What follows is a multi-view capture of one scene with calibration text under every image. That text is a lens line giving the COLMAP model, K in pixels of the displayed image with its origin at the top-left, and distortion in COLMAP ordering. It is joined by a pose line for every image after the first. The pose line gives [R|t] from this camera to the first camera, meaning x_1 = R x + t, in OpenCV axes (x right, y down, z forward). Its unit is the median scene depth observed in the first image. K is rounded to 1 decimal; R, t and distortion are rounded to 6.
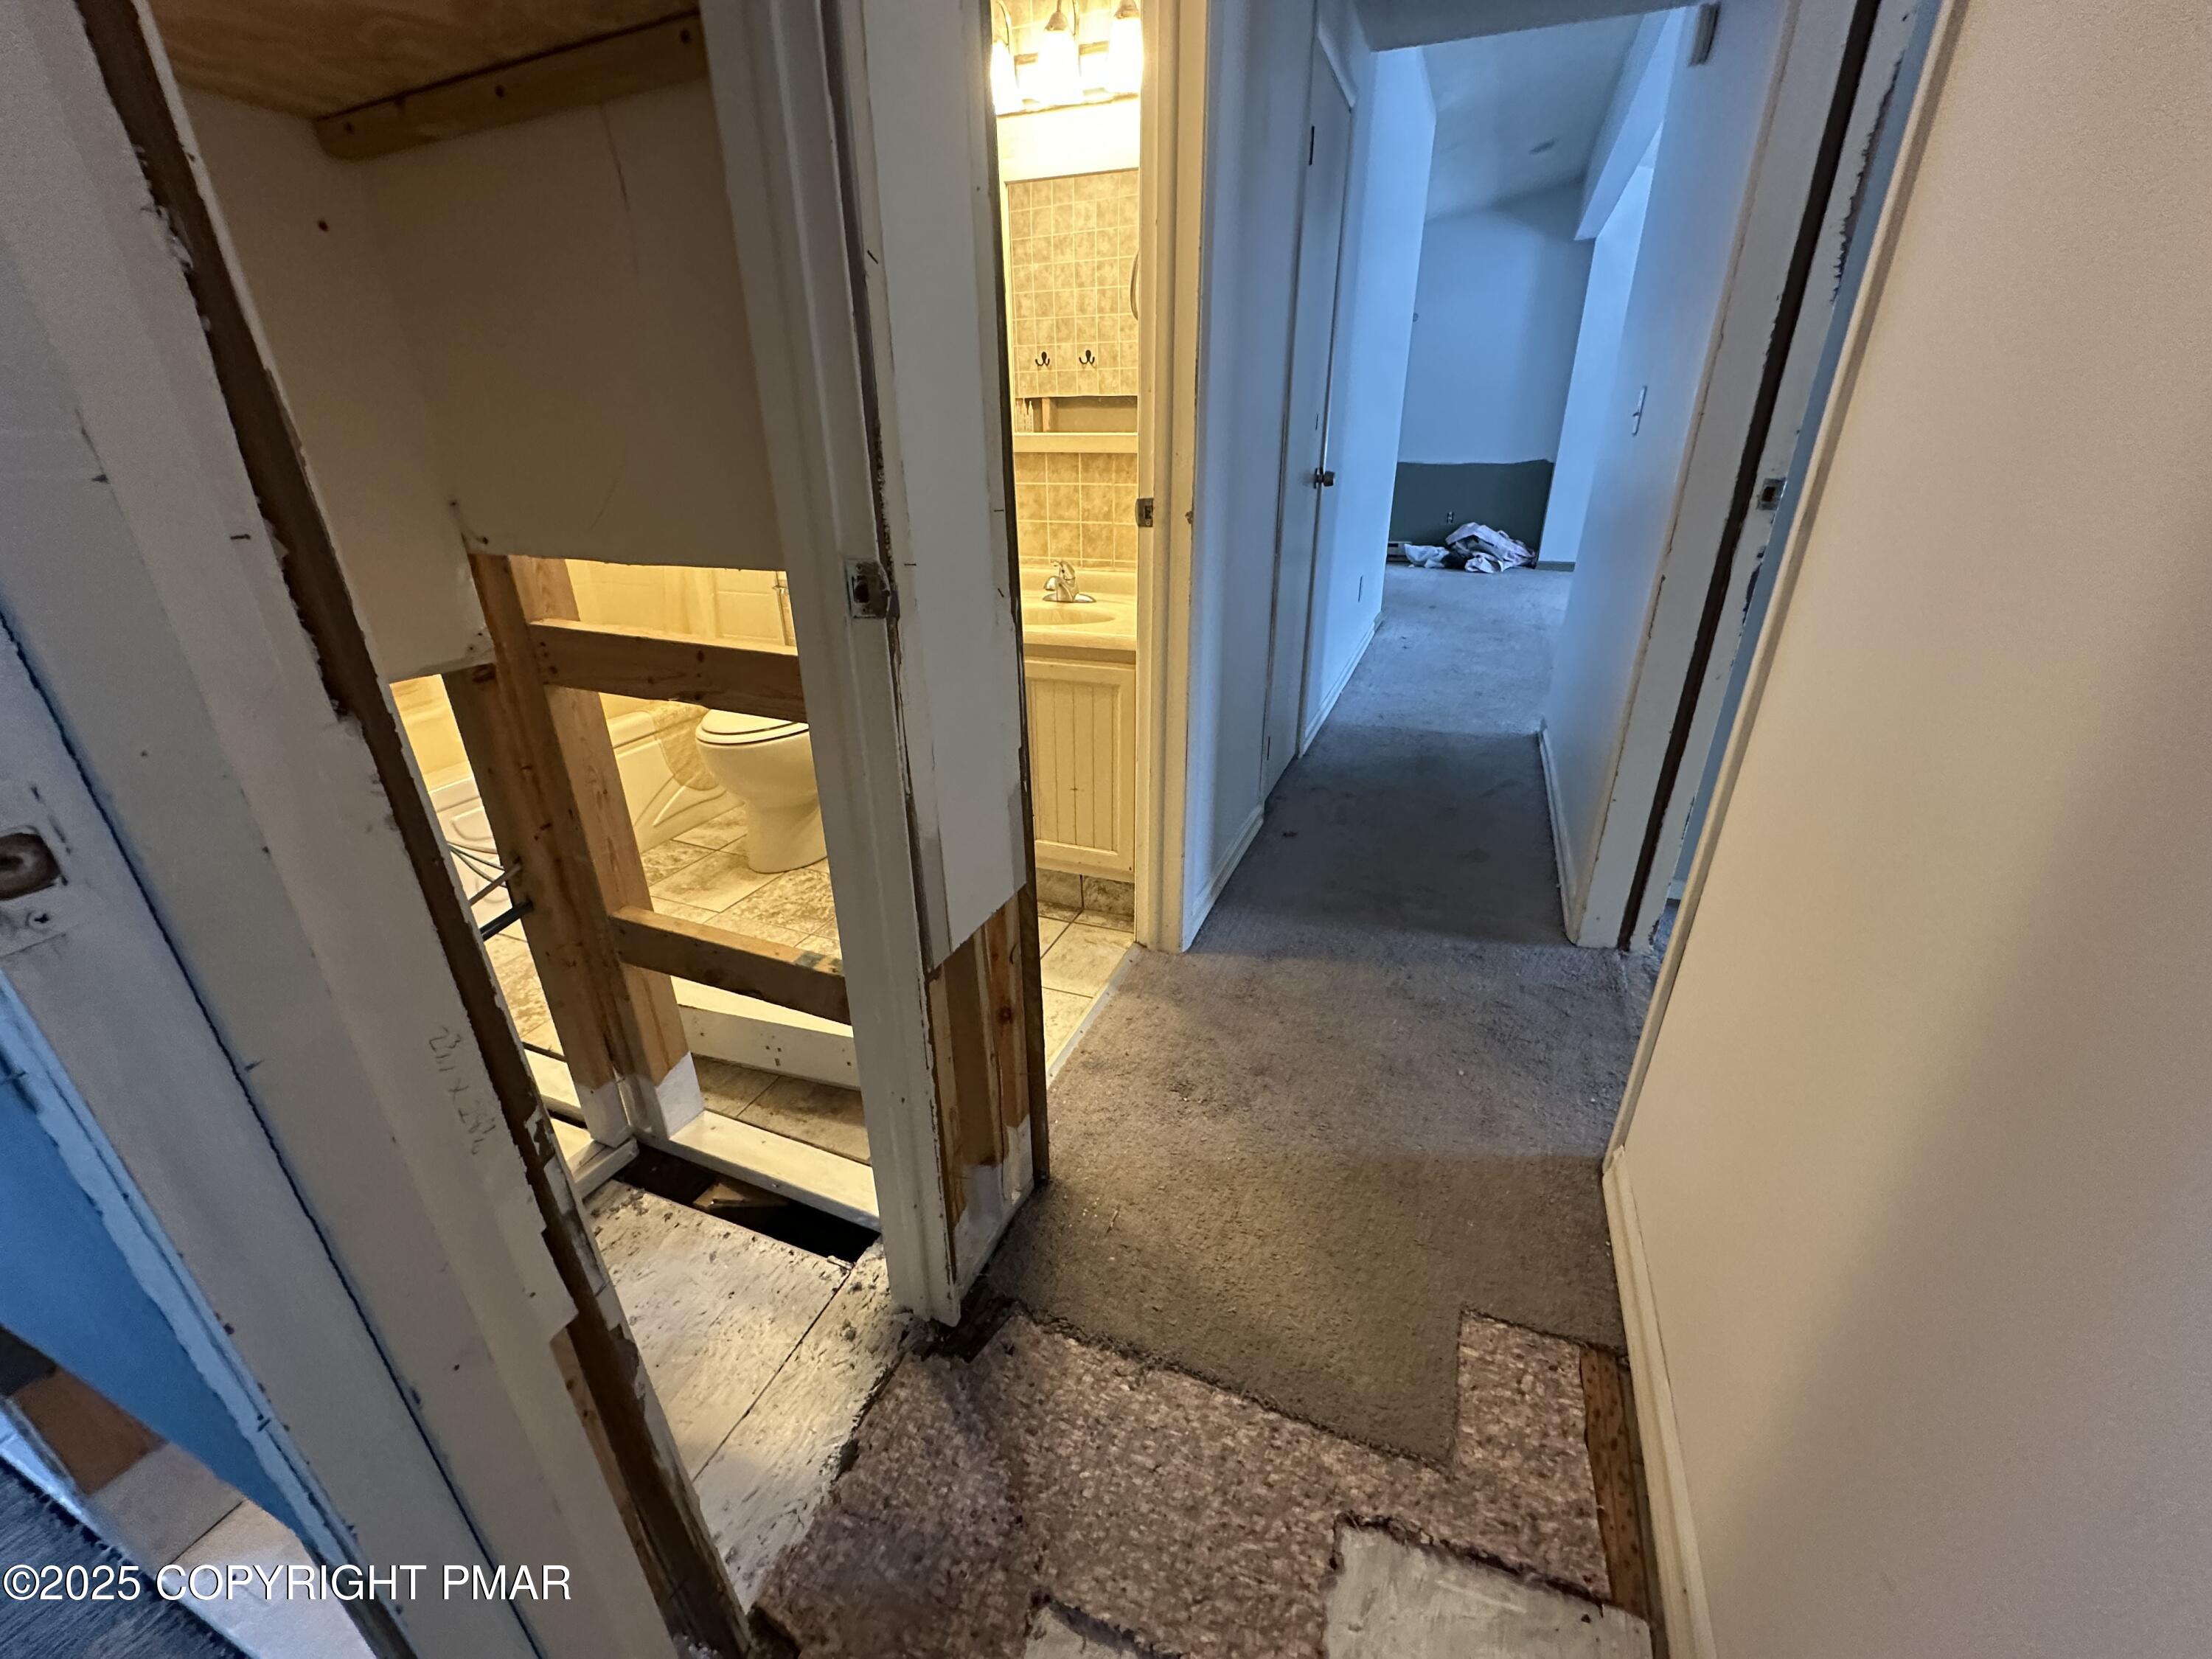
lens RADIAL K [[882.0, 0, 1107.2], [0, 882.0, 832.5], [0, 0, 1]] dist [-0.004167, 0.001061]
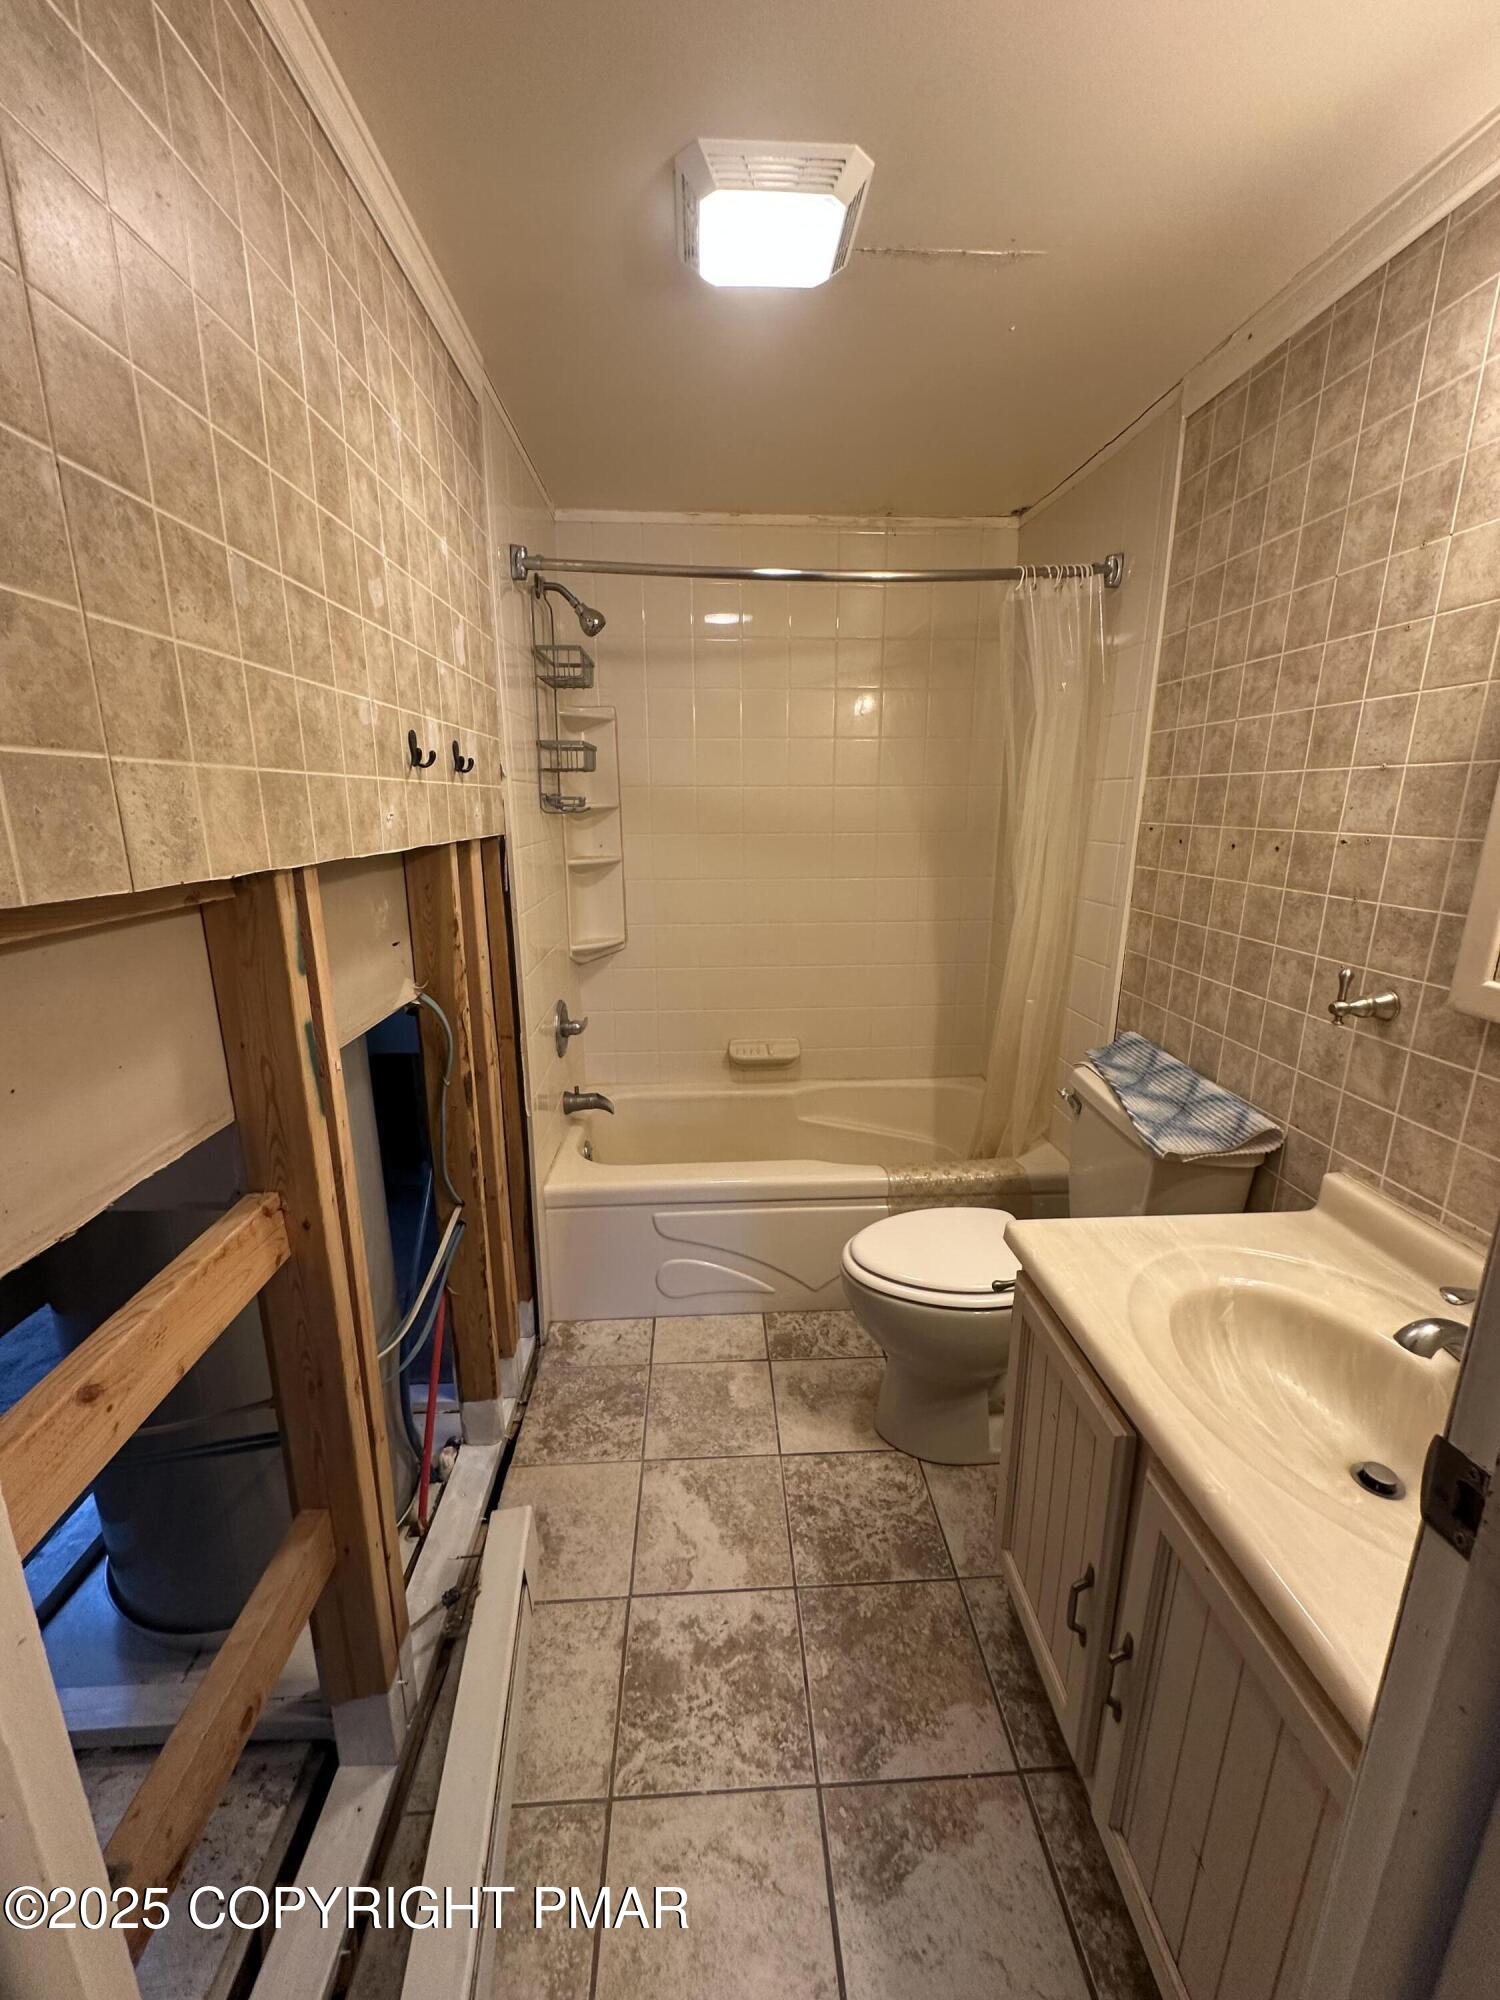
lens RADIAL K [[797.5, 0, 744.4], [0, 797.5, 995.8], [0, 0, 1]] dist [-0.004167, 0.001061]
pose [[0.416024, 0.227400, -0.880462, 0.068280], [-0.375531, 0.924773, 0.061403, -0.230411], [0.828191, 0.305096, 0.470124, 0.342625]]
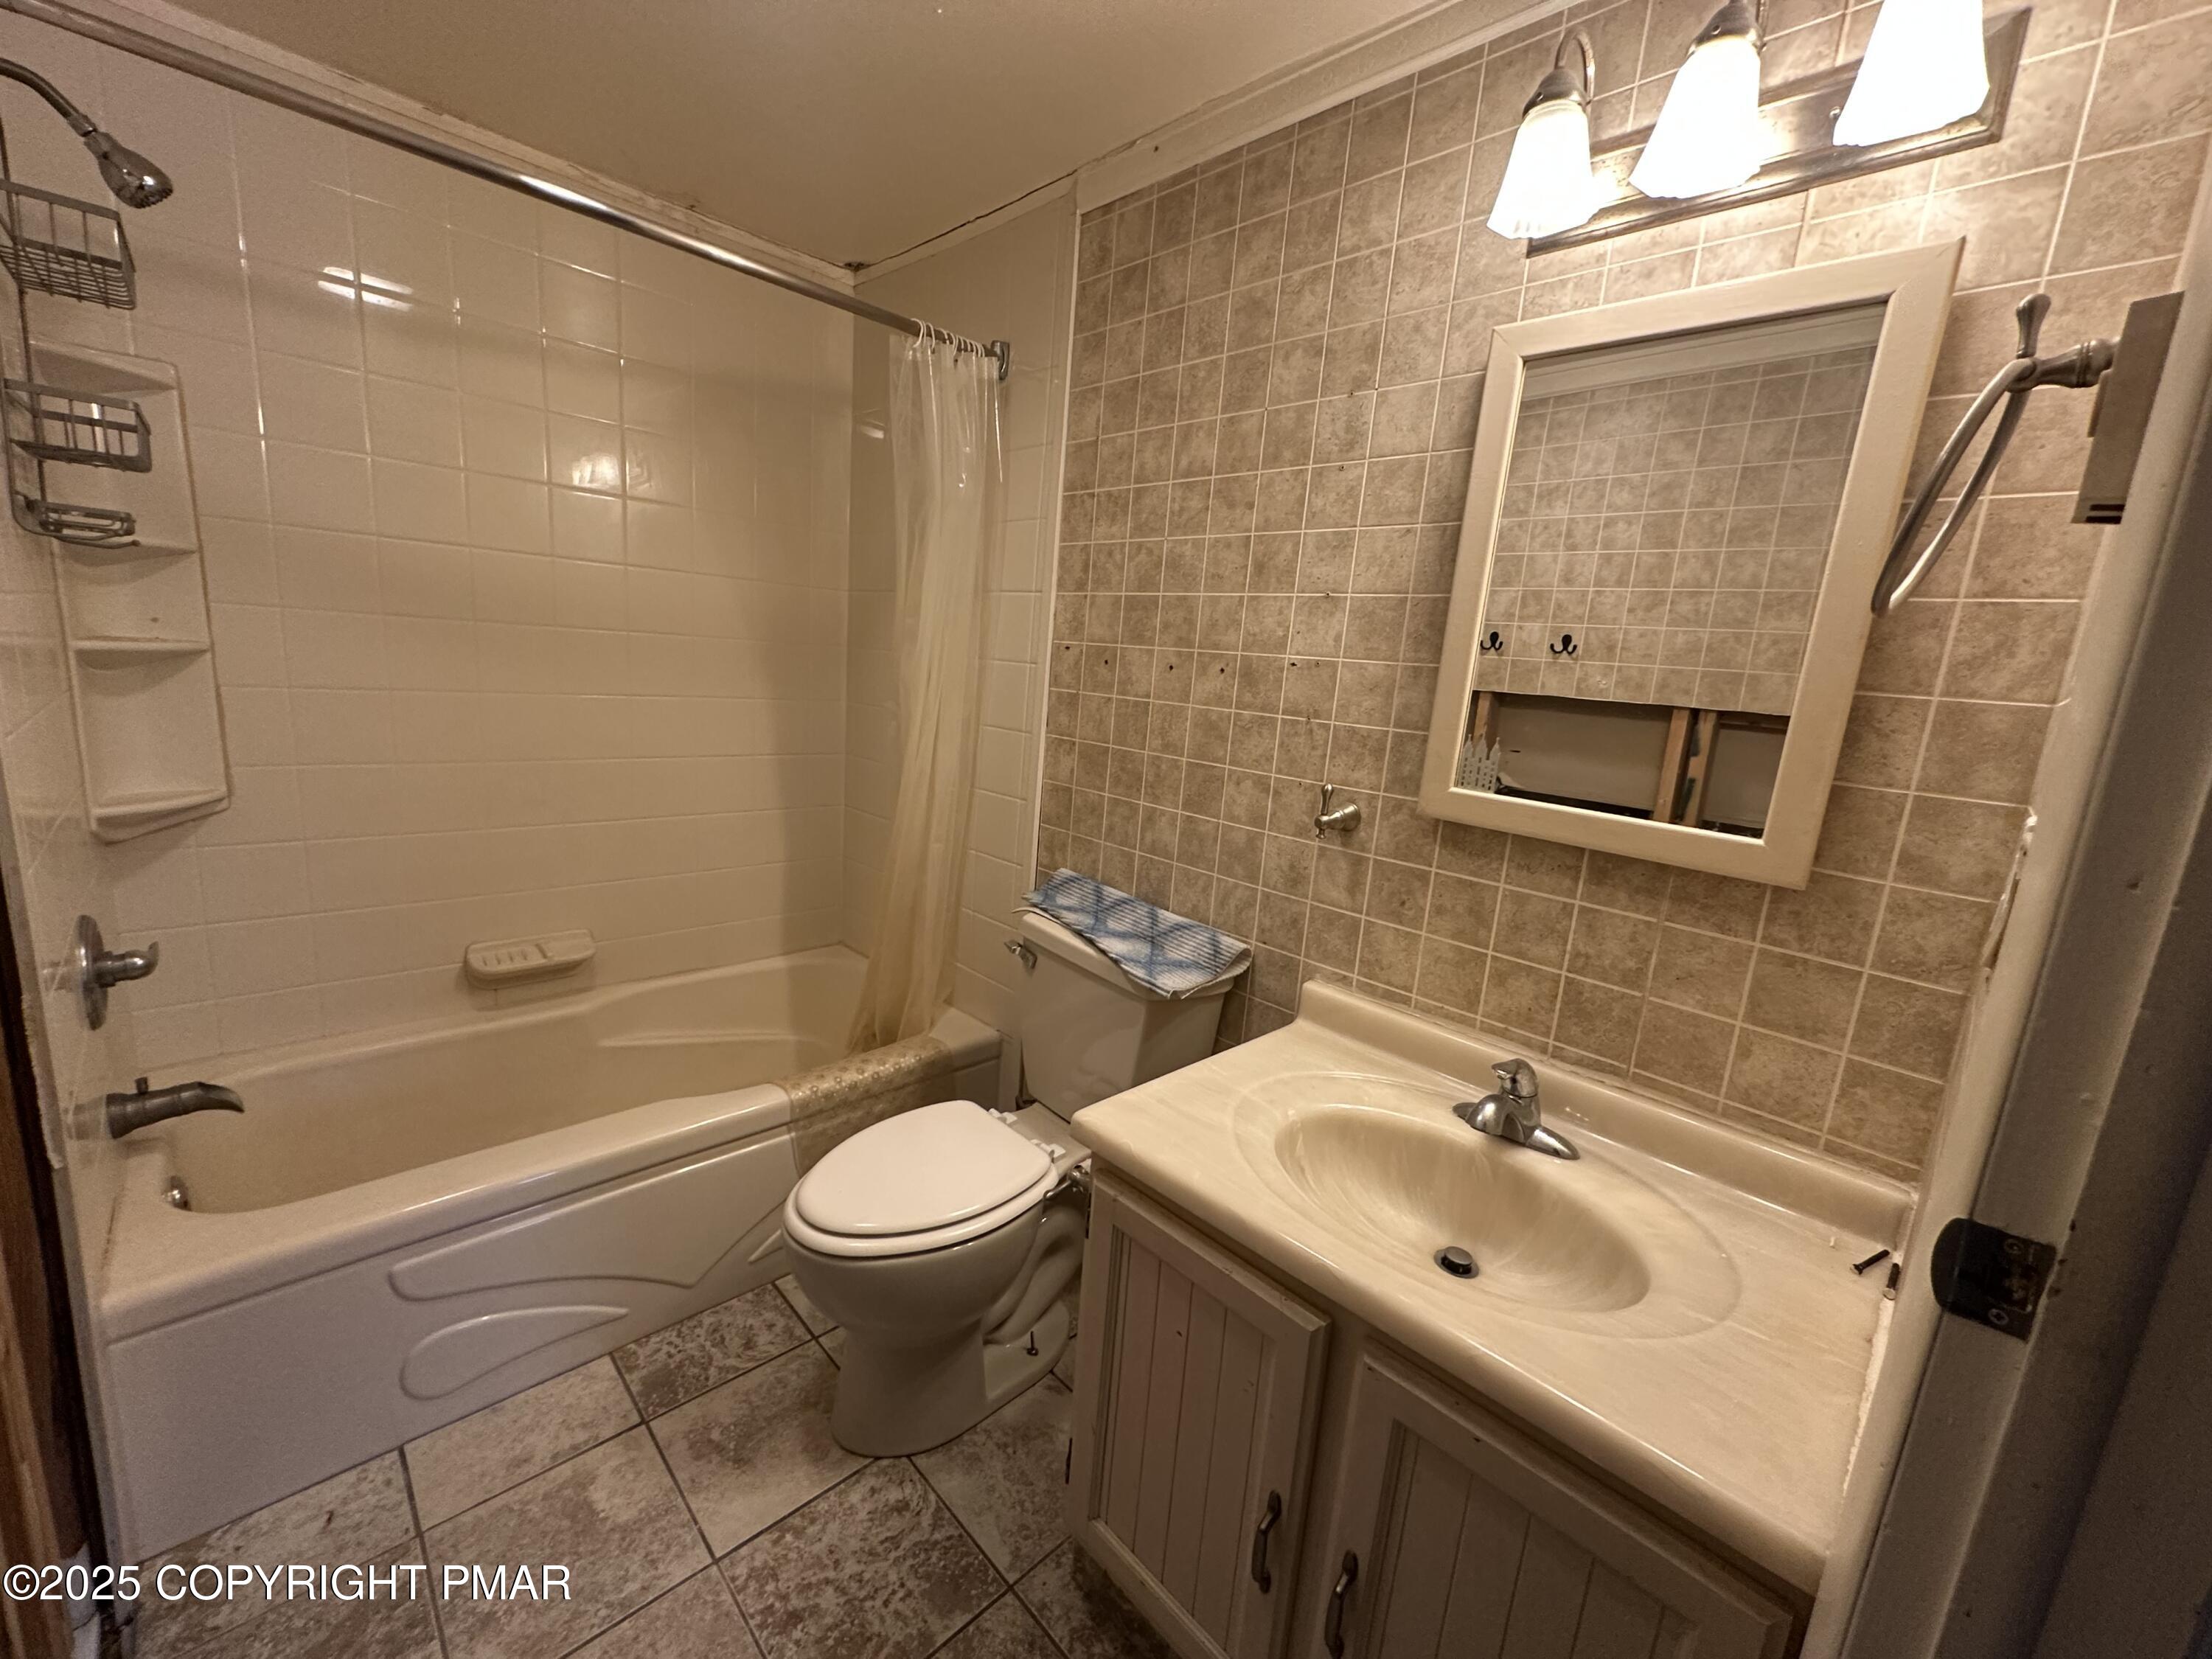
lens RADIAL K [[882.0, 0, 1101.6], [0, 882.0, 830.7], [0, 0, 1]] dist [-0.004167, 0.001061]
pose [[0.908407, 0.160426, -0.386082, -0.063560], [-0.249572, 0.948948, -0.192904, -0.196010], [0.335425, 0.271590, 0.902069, 0.329559]]
